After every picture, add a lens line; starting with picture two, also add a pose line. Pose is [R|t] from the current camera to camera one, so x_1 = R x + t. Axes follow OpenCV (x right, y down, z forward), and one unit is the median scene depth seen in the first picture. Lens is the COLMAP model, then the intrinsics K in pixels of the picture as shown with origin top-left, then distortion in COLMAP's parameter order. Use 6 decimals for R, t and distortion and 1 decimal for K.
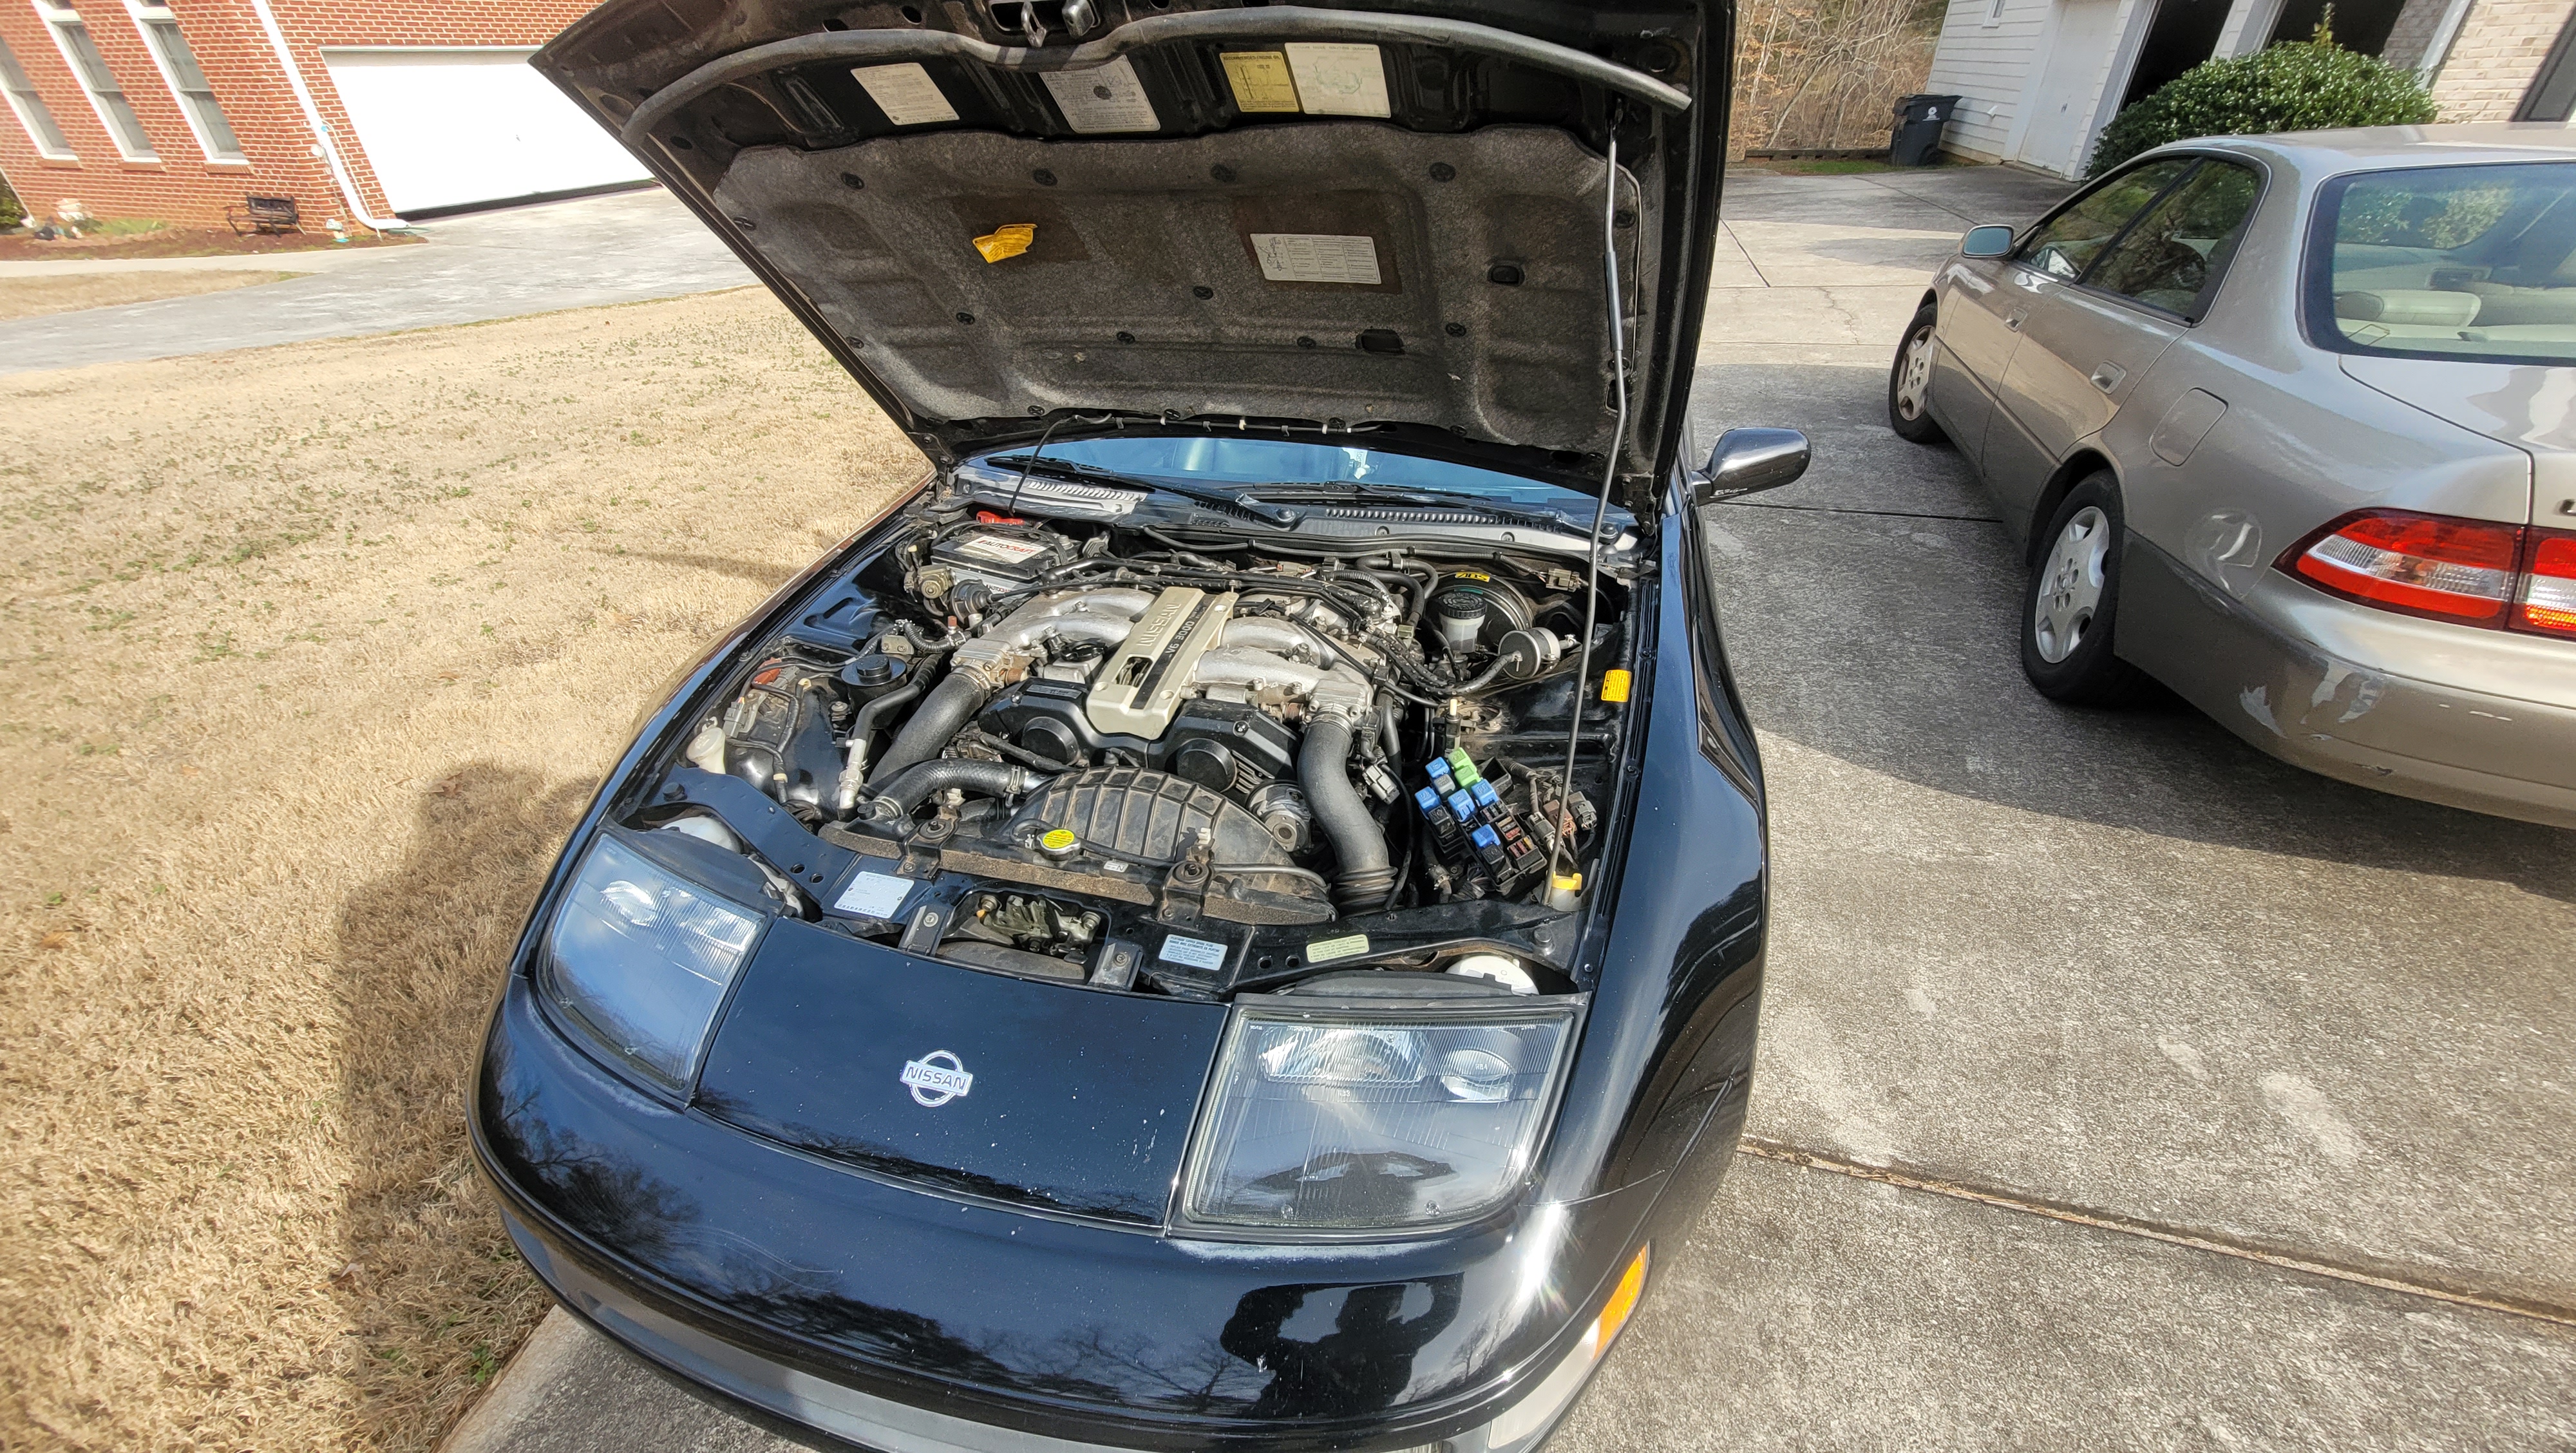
lens RADIAL K [[1007.4, 0, 1299.0], [0, 1007.4, 730.5], [0, 0, 1]] dist [0.007035, -0.000134]
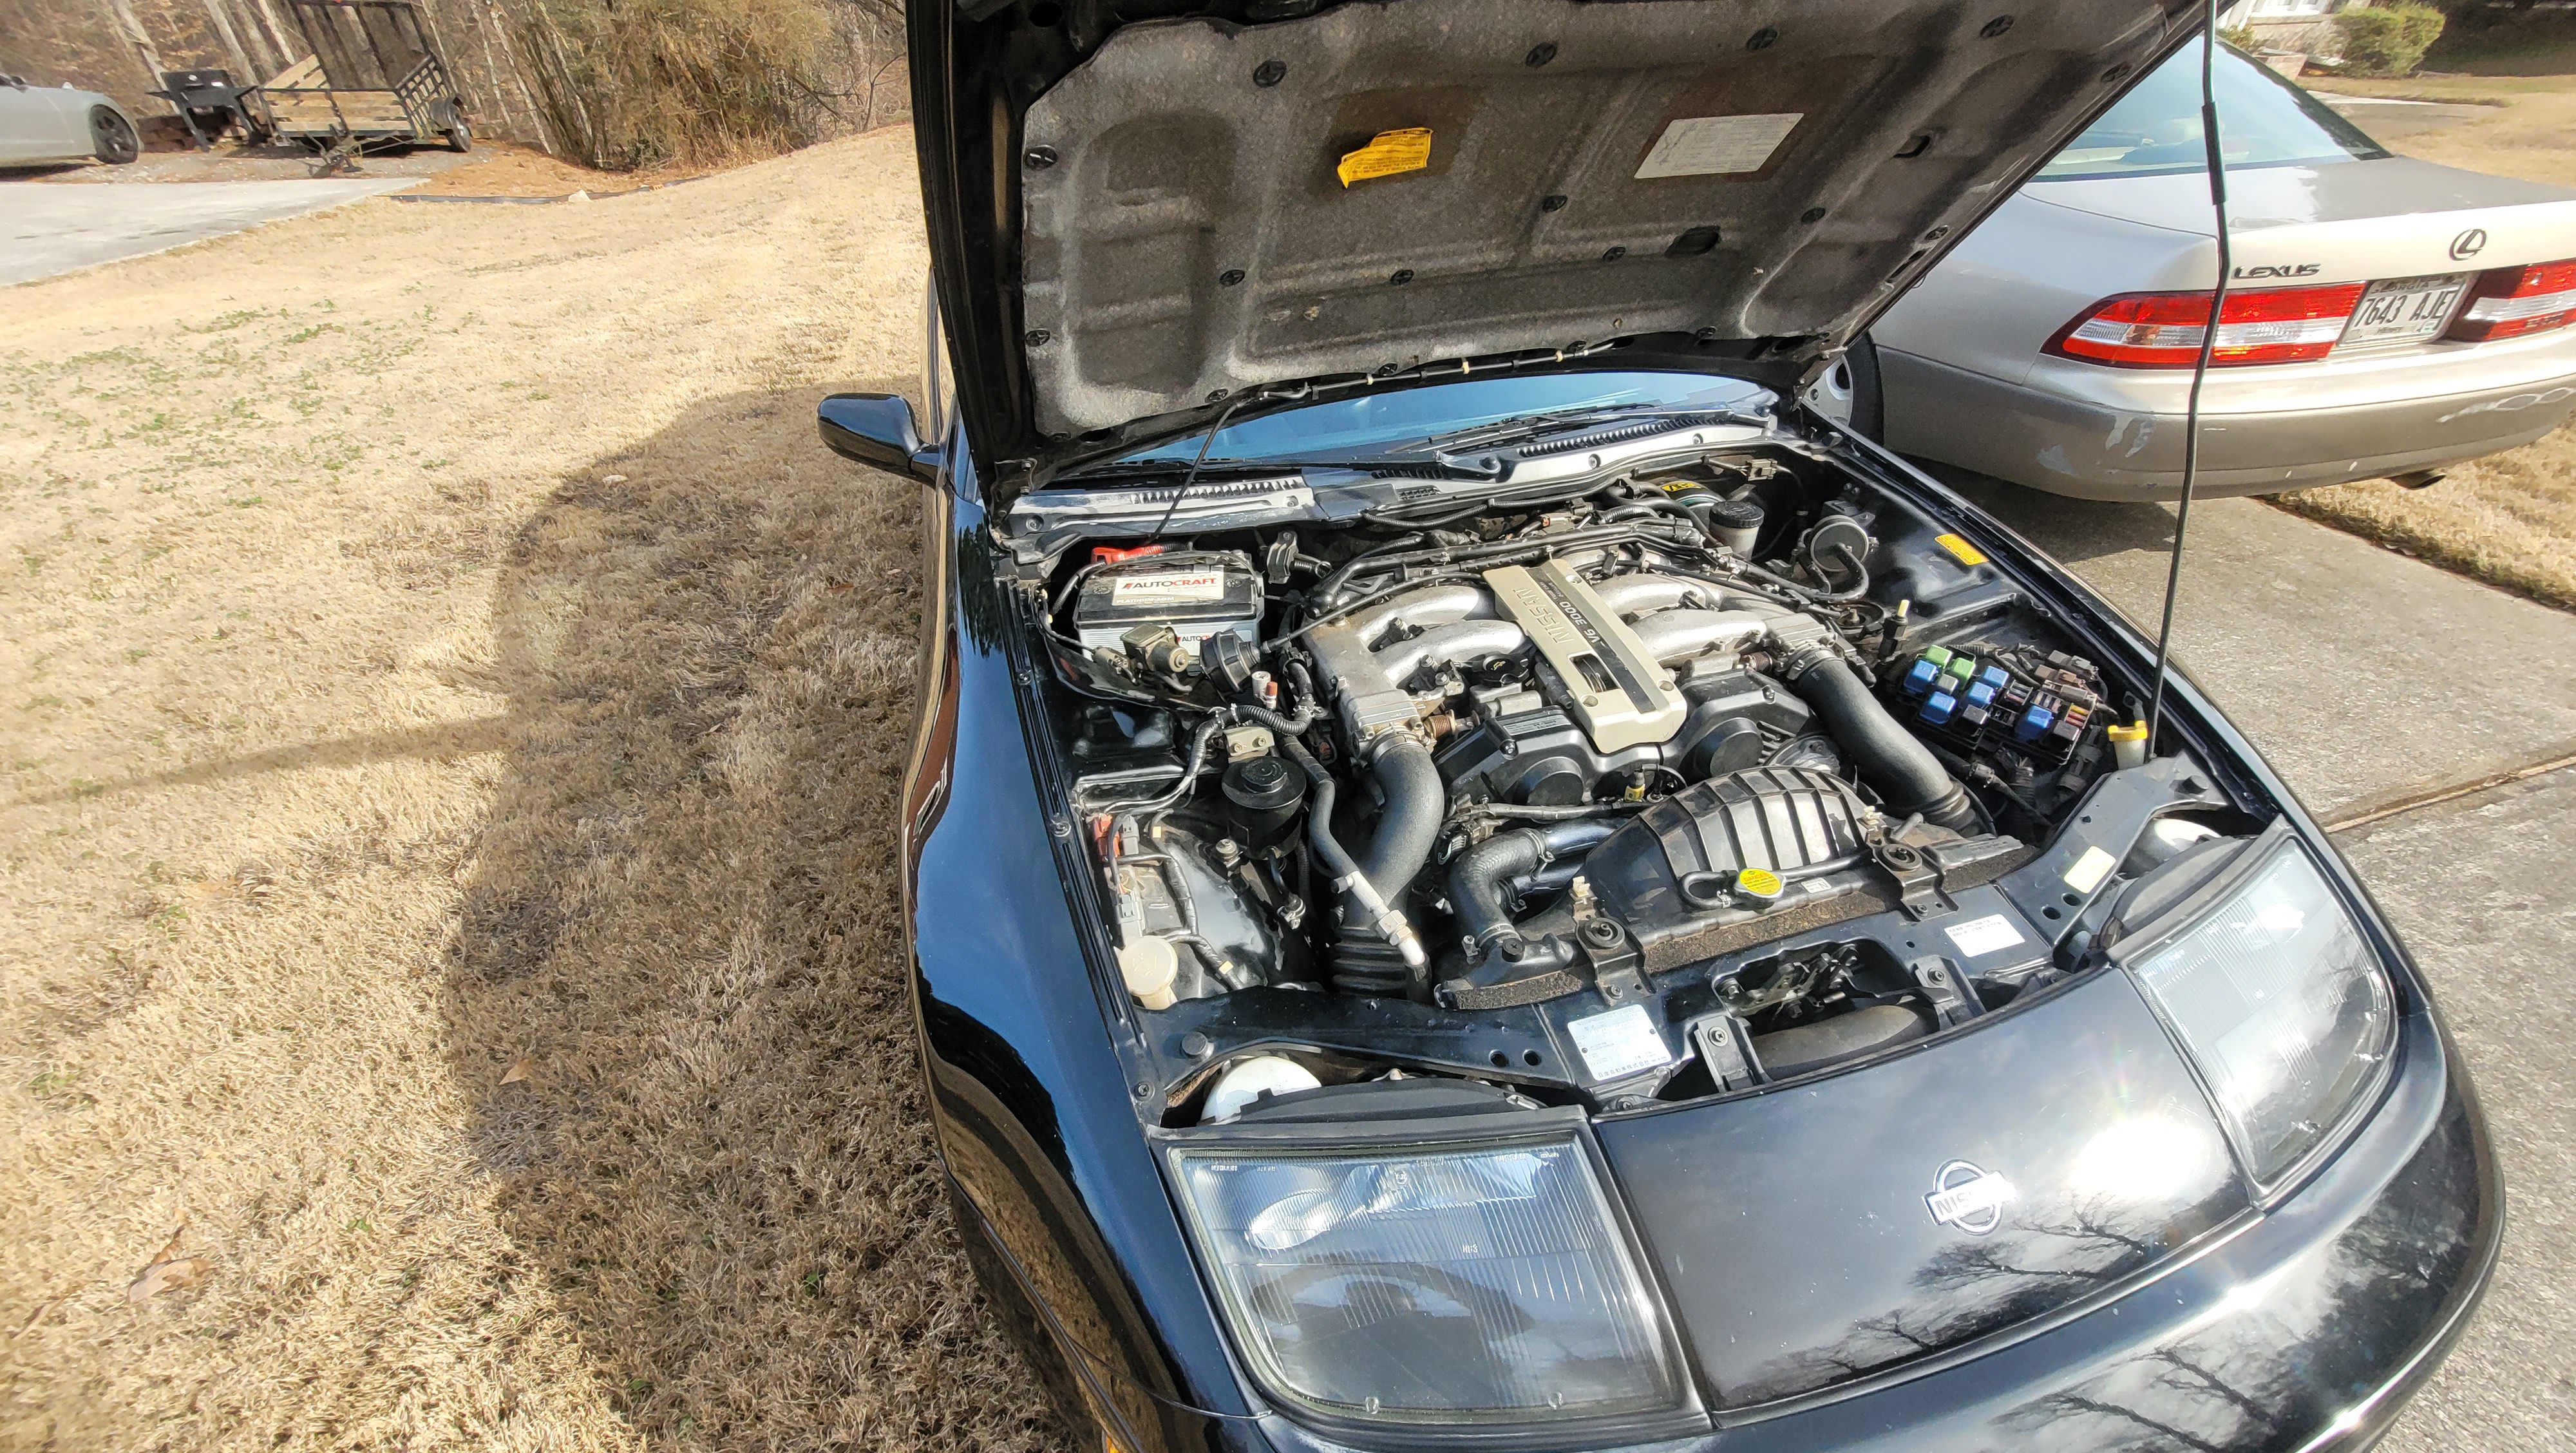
lens RADIAL K [[1007.4, 0, 1288.7], [0, 1007.4, 723.6], [0, 0, 1]] dist [0.007035, -0.000134]
pose [[0.850870, -0.311317, 0.423205, -0.626332], [0.289448, 0.950027, 0.116910, -0.159729], [-0.438452, 0.023021, 0.898460, 0.307608]]
